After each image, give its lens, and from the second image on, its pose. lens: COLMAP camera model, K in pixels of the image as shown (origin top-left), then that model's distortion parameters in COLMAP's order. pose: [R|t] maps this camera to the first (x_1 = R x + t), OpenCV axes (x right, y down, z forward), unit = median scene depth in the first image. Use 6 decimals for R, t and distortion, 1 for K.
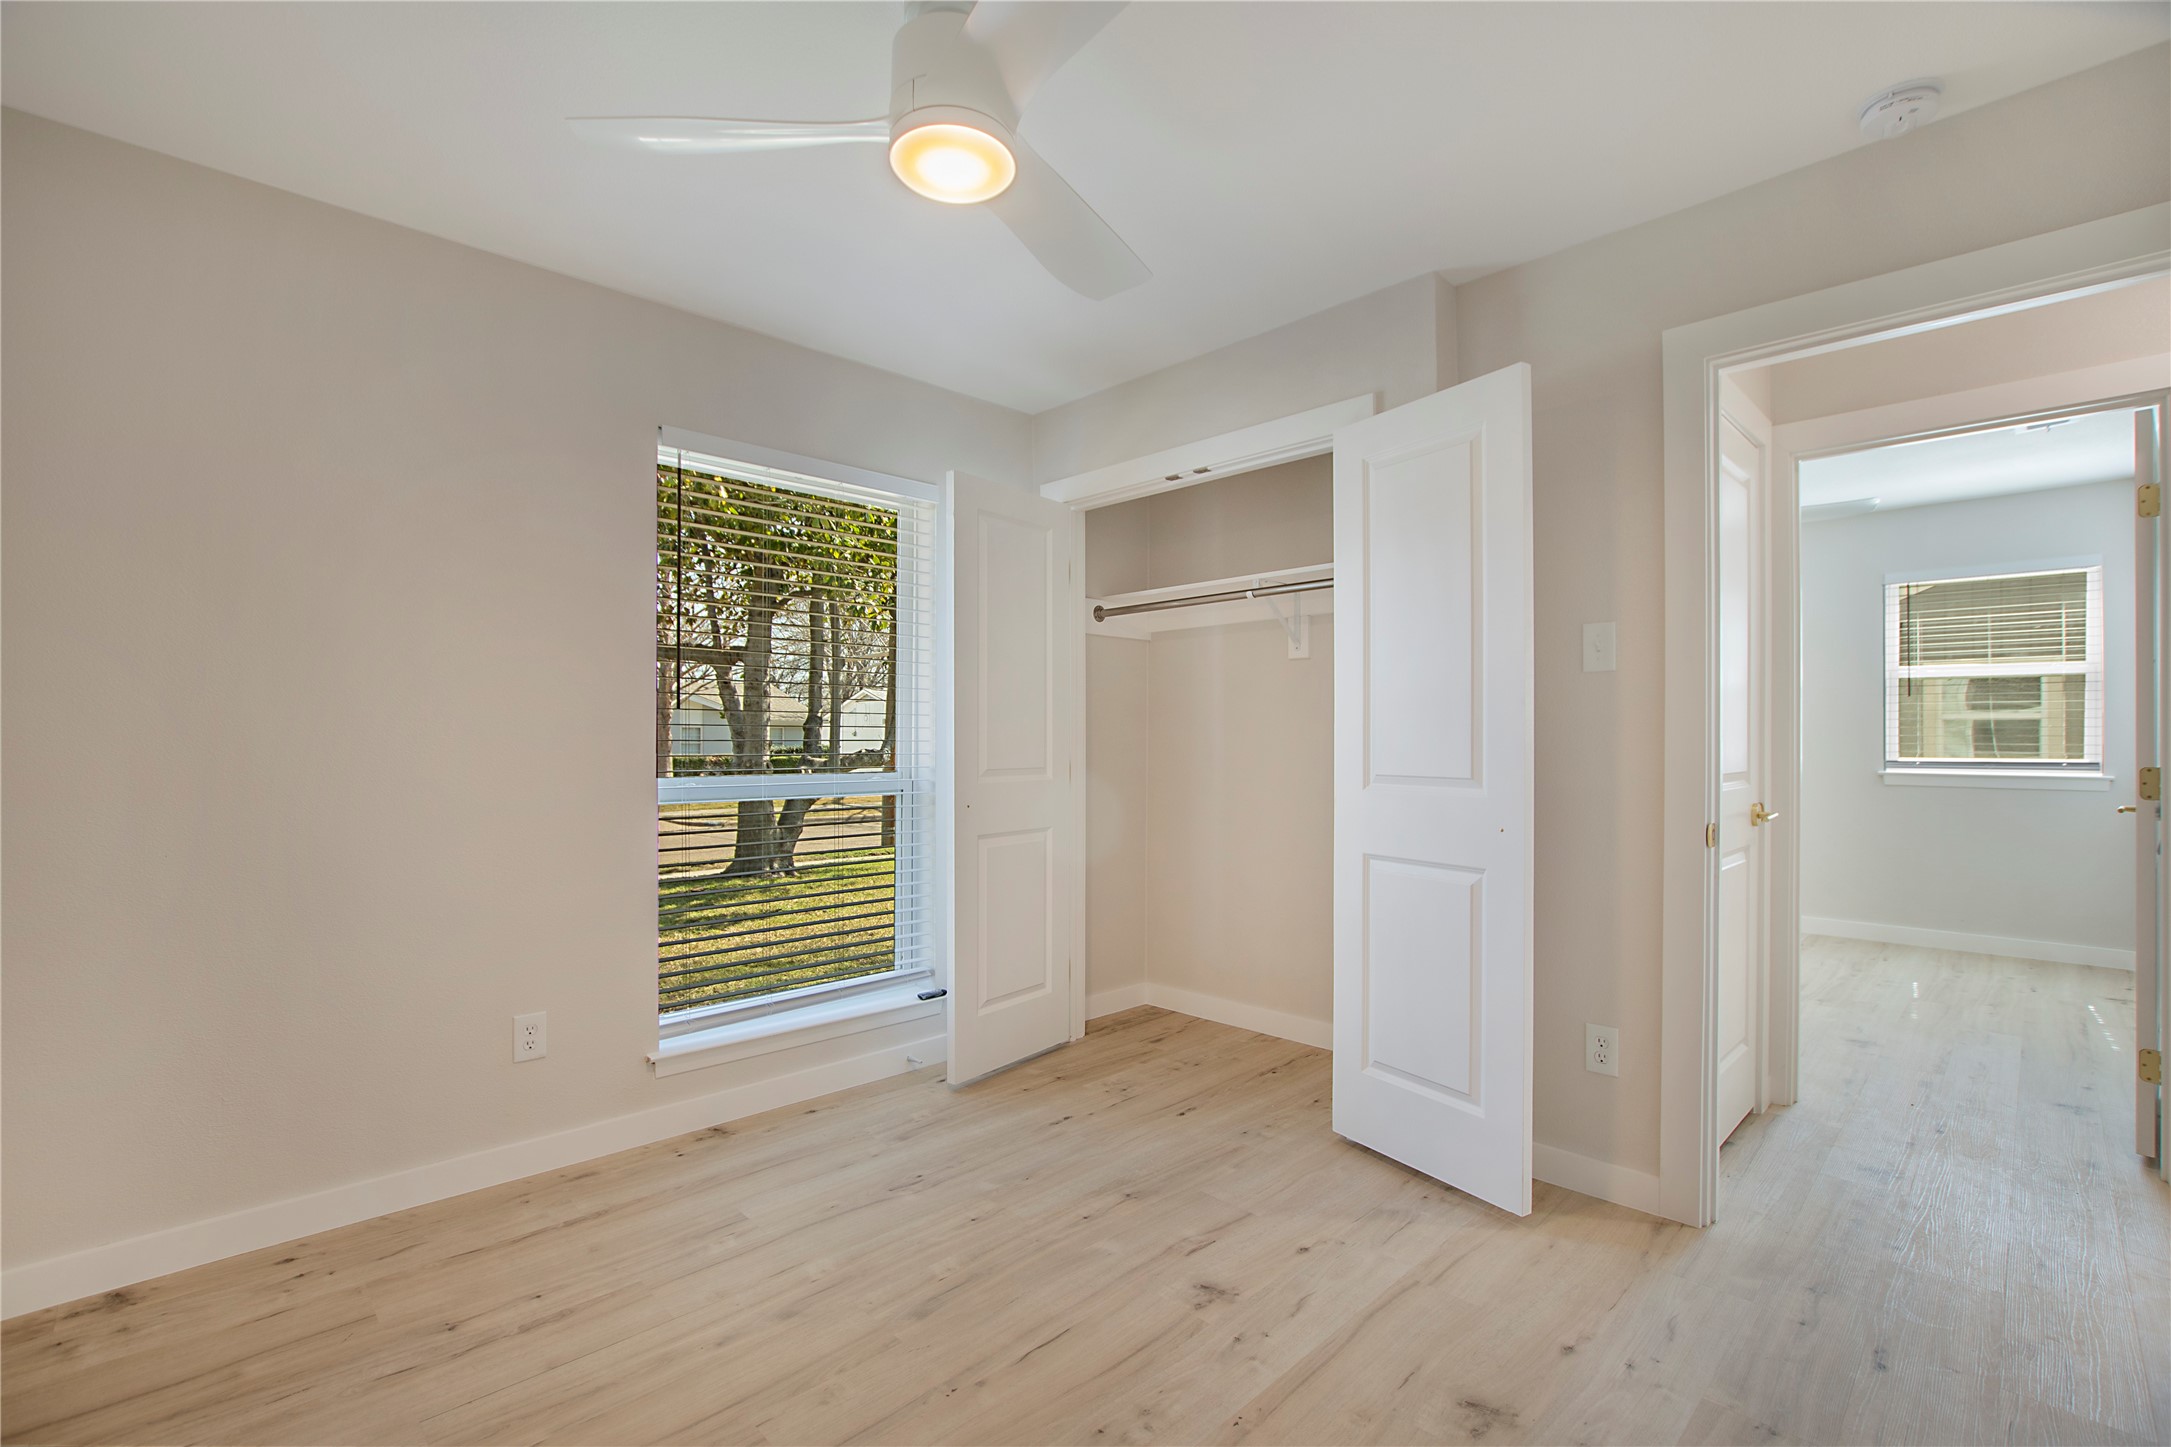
lens RADIAL K [[963.5, 0, 1097.8], [0, 963.5, 740.0], [0, 0, 1]] dist [-0.026987, 0.000420]
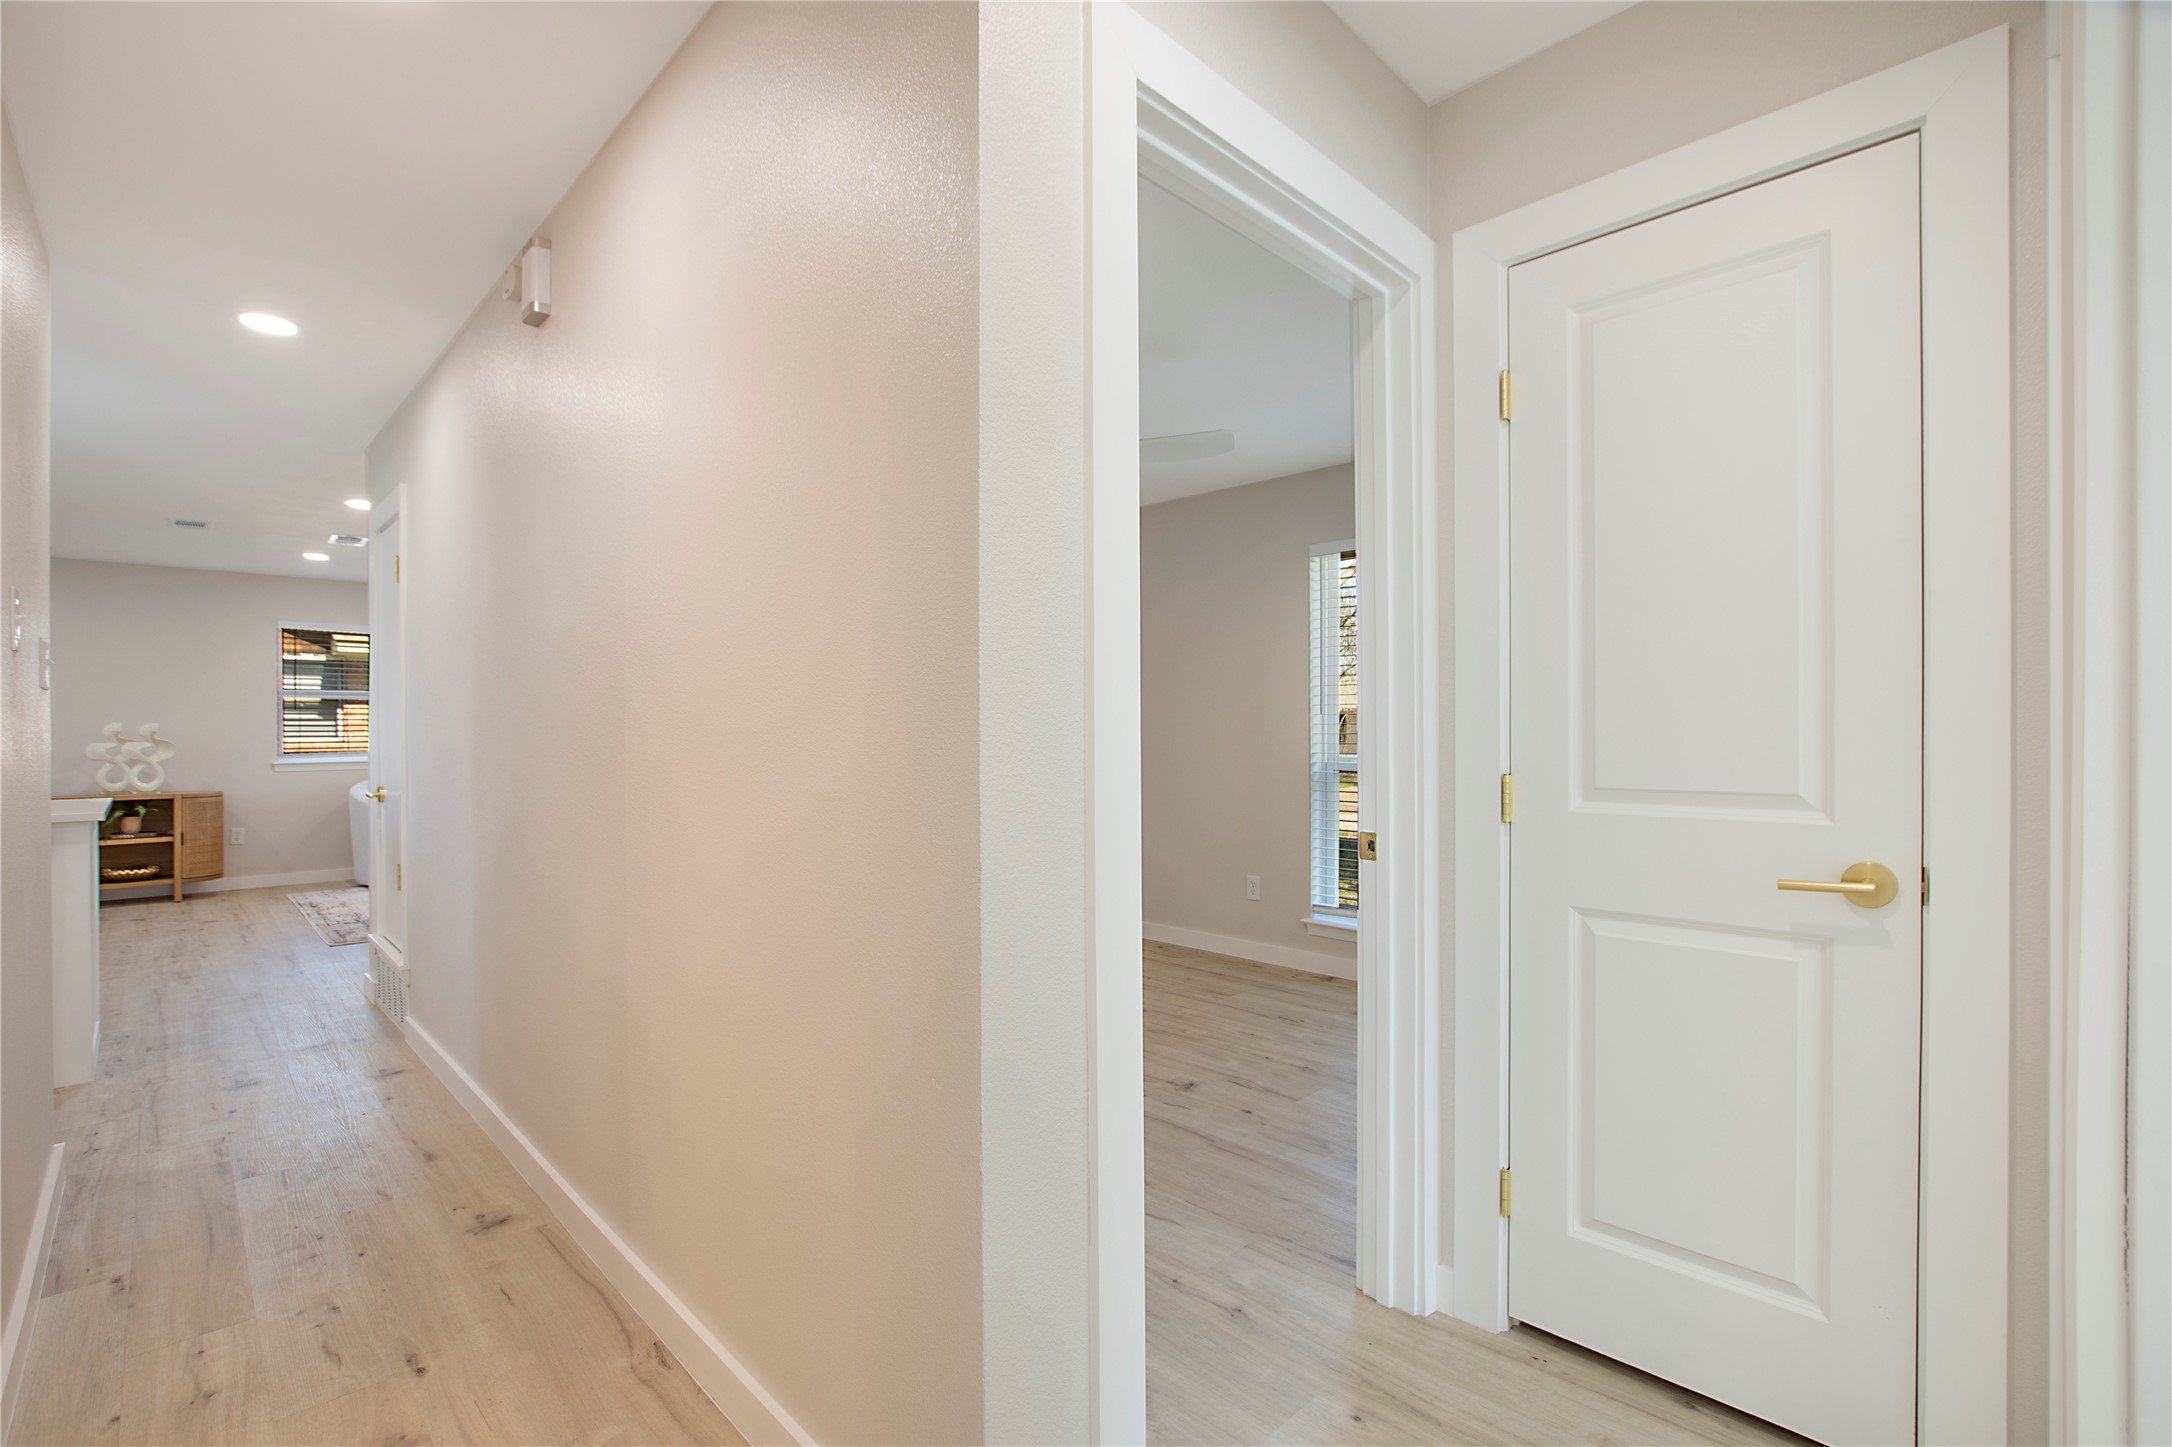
lens RADIAL K [[976.3, 0, 1086.1], [0, 976.3, 733.0], [0, 0, 1]] dist [-0.038652, -0.000053]
pose [[-0.001955, 0.003657, -0.999991, 1.547771], [0.007841, 0.999963, 0.003642, -0.014018], [0.999967, -0.007834, -0.001984, 0.750967]]
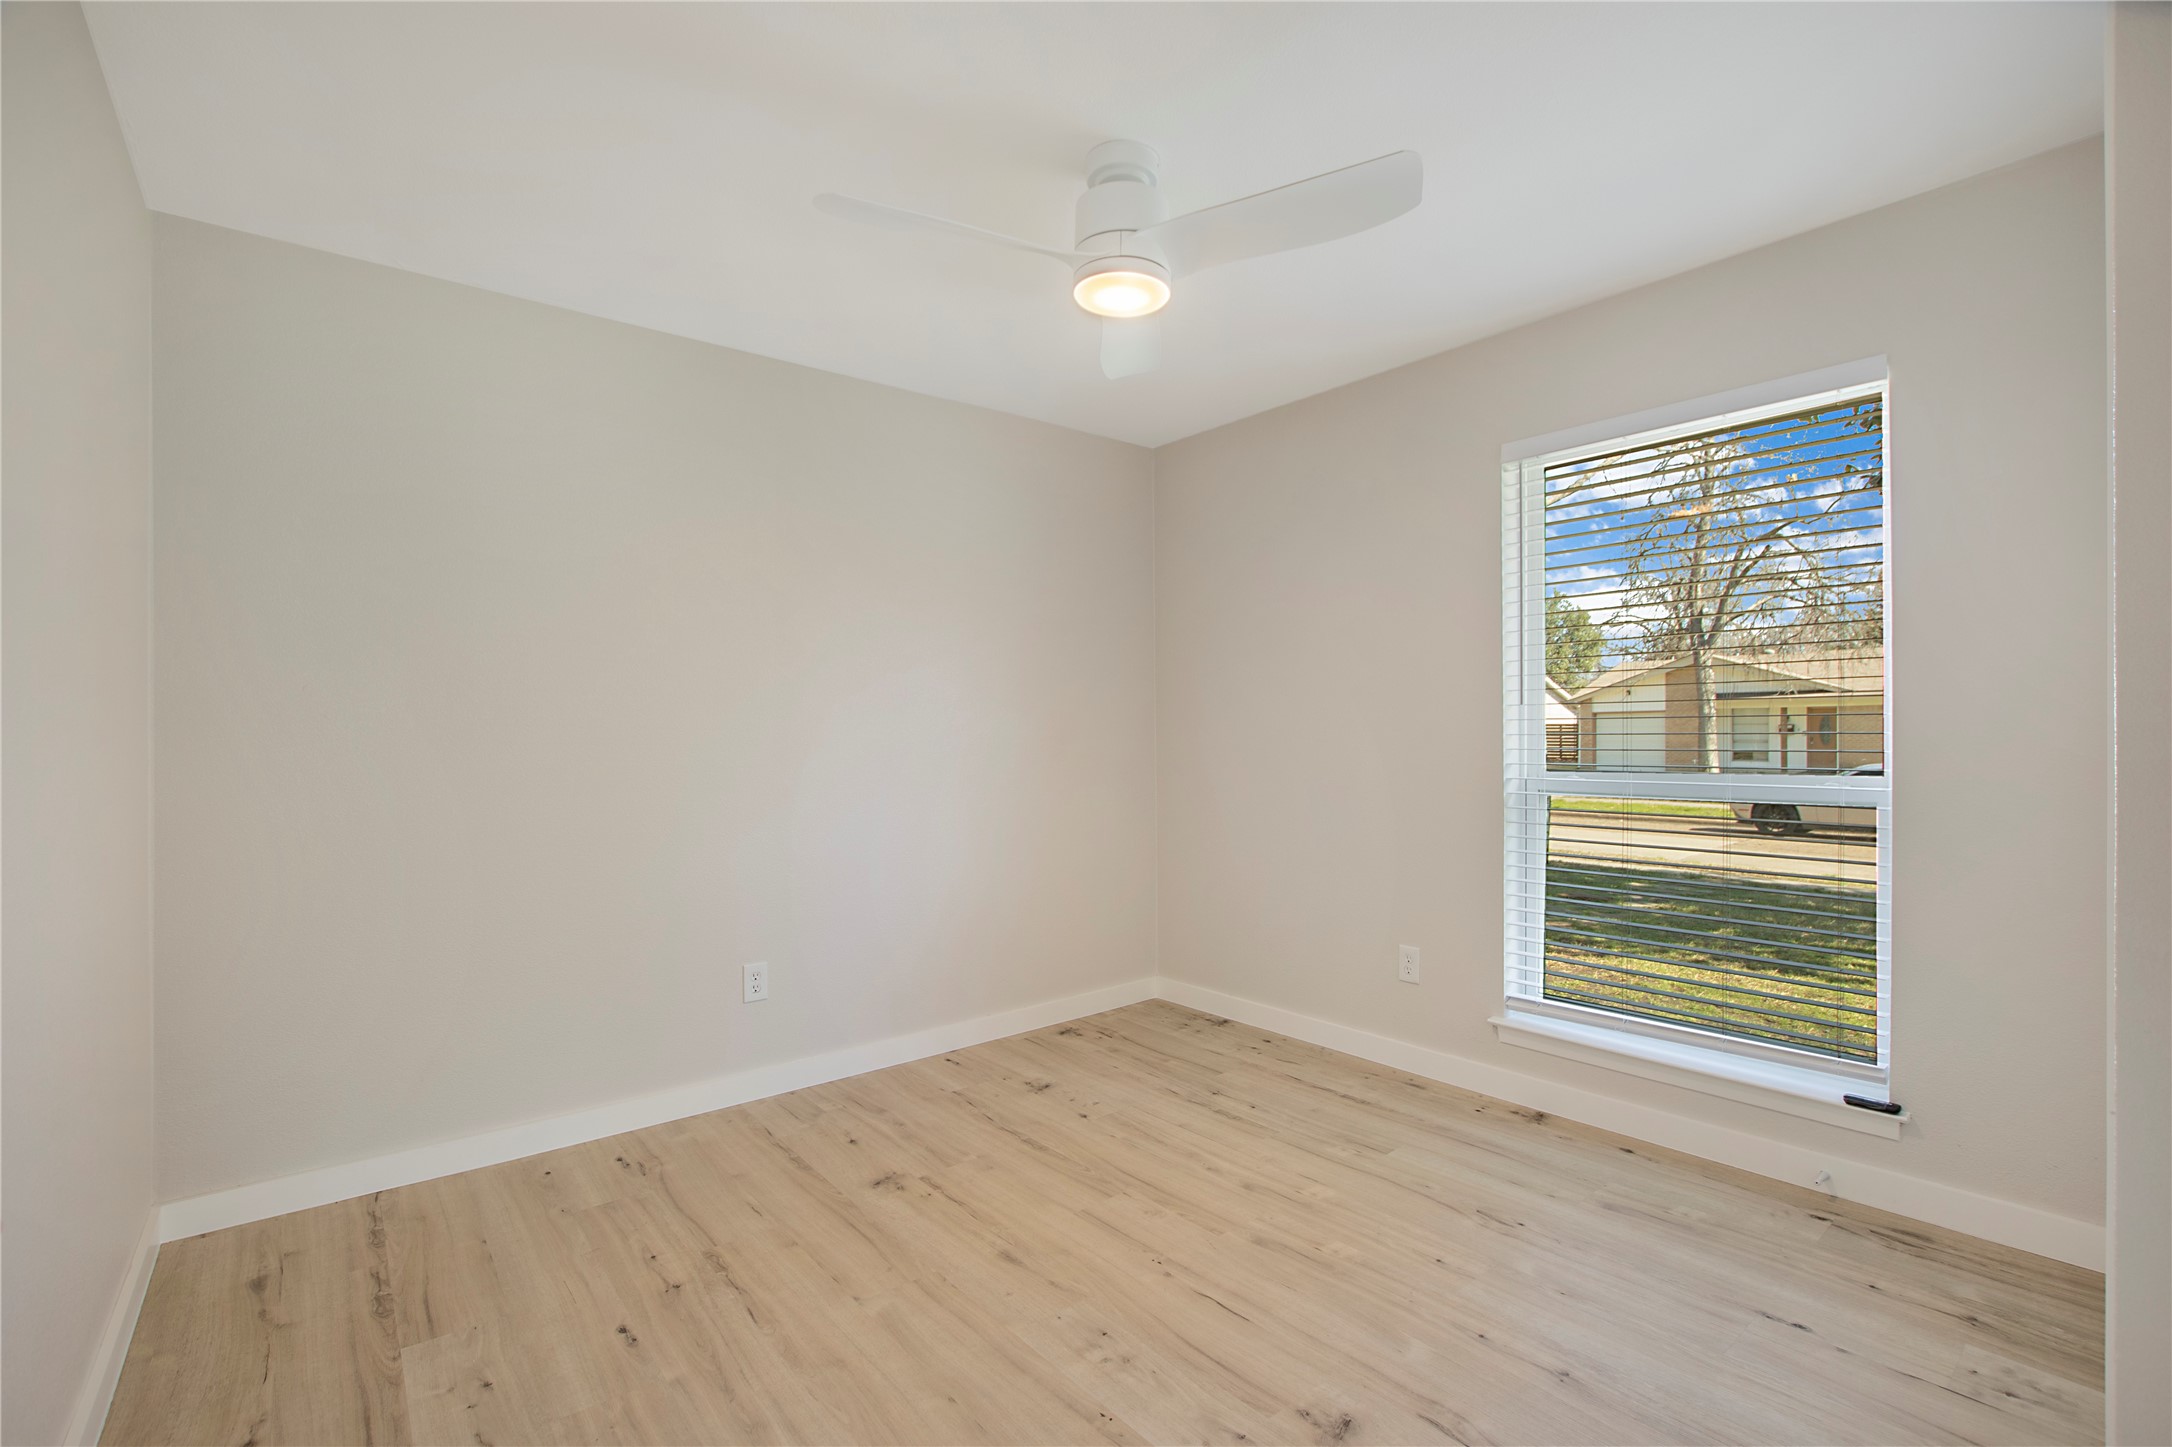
lens RADIAL K [[963.9, 0, 1098.3], [0, 963.9, 740.0], [0, 0, 1]] dist [-0.026987, 0.000420]
pose [[-0.086005, 0.008145, -0.996261, 0.830110], [0.010088, 0.999922, 0.007304, -0.008581], [0.996244, -0.009423, -0.086081, 0.780887]]
